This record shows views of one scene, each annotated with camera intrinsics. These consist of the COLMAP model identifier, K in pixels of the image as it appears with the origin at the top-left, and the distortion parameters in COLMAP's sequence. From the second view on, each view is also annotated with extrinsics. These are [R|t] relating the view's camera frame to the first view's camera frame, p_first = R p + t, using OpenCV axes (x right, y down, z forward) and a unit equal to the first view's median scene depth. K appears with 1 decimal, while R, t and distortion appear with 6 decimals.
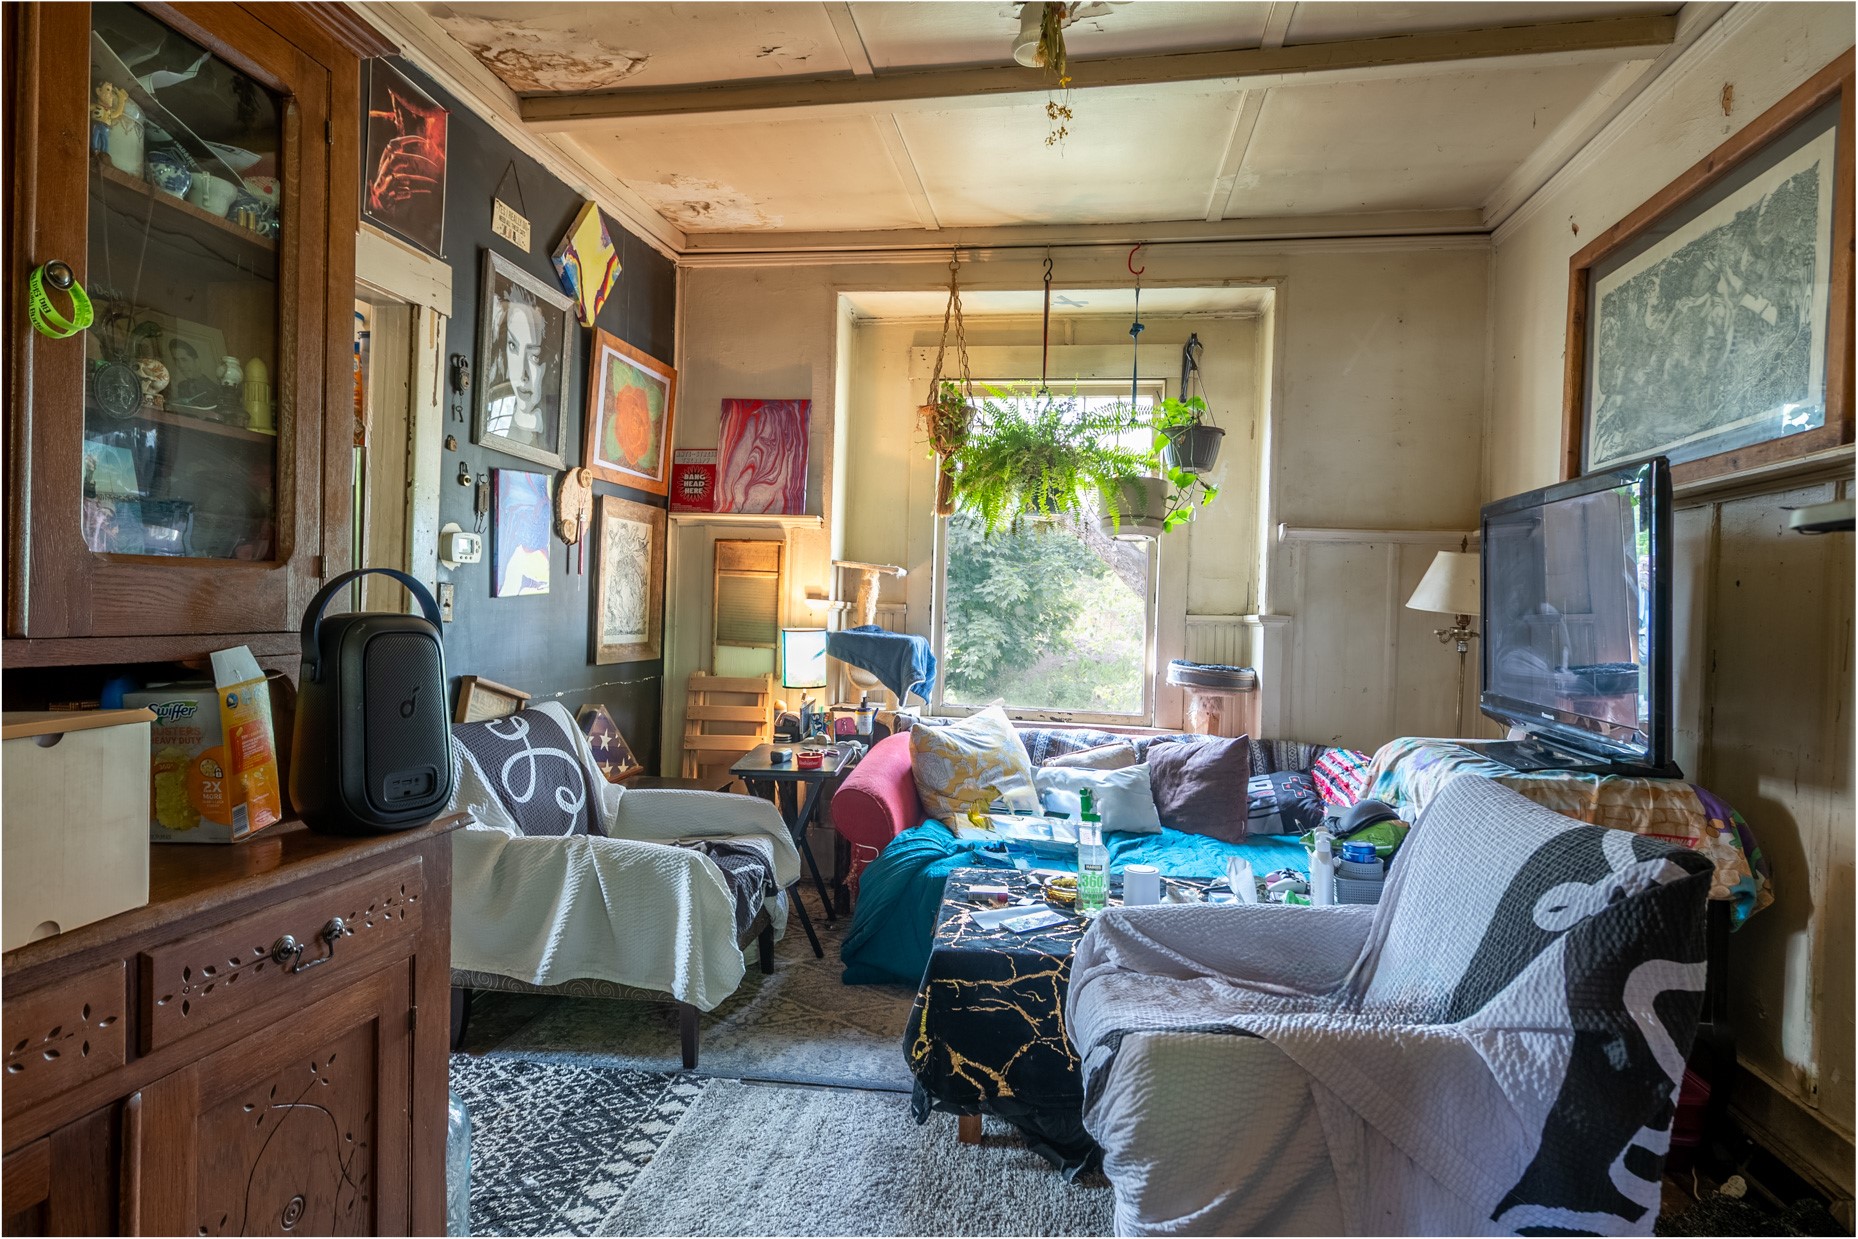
lens RADIAL K [[986.2, 0, 919.5], [0, 986.2, 614.8], [0, 0, 1]] dist [0.000739, -0.001221]
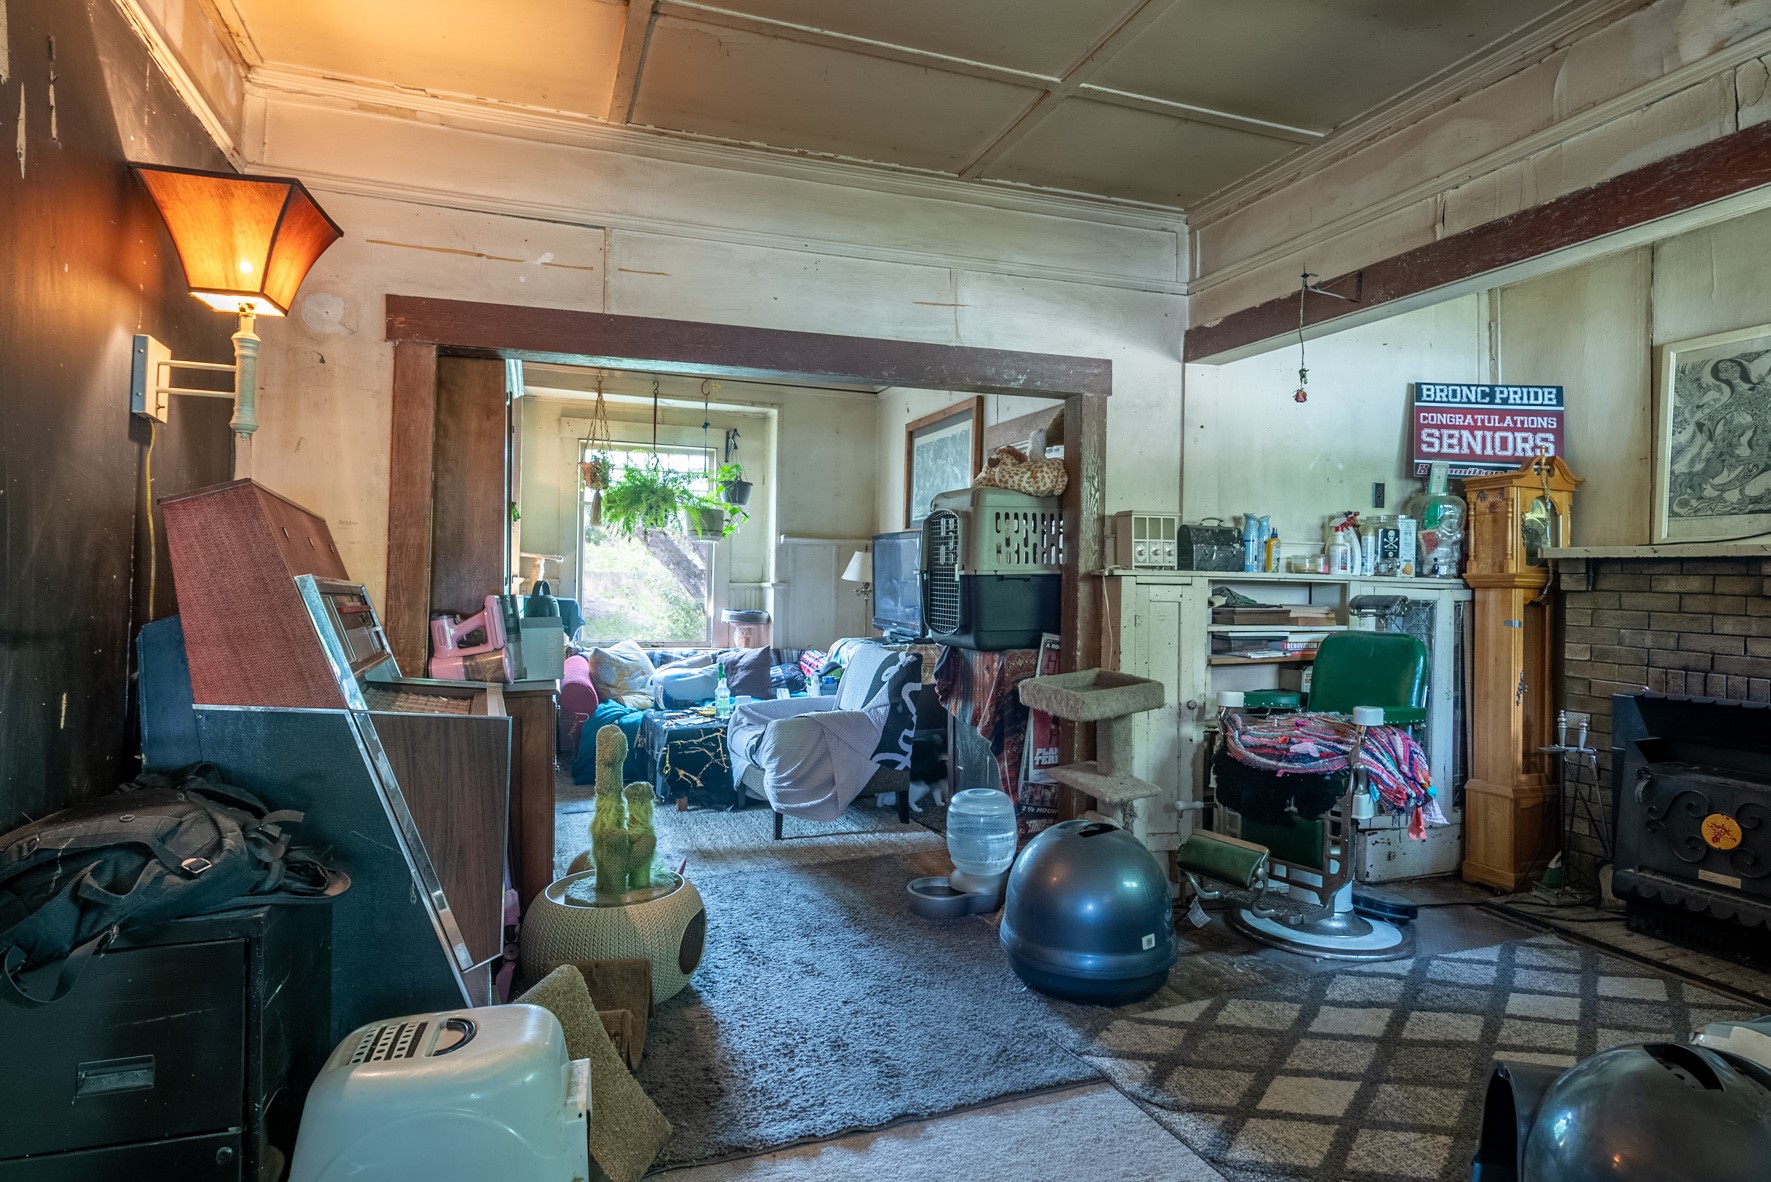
lens RADIAL K [[940.0, 0, 876.4], [0, 940.0, 586.5], [0, 0, 1]] dist [0.000739, -0.001221]
pose [[0.875102, -0.017417, 0.483625, -0.361627], [0.010276, 0.999796, 0.017412, -0.022942], [-0.483829, -0.010268, 0.875102, -0.692810]]
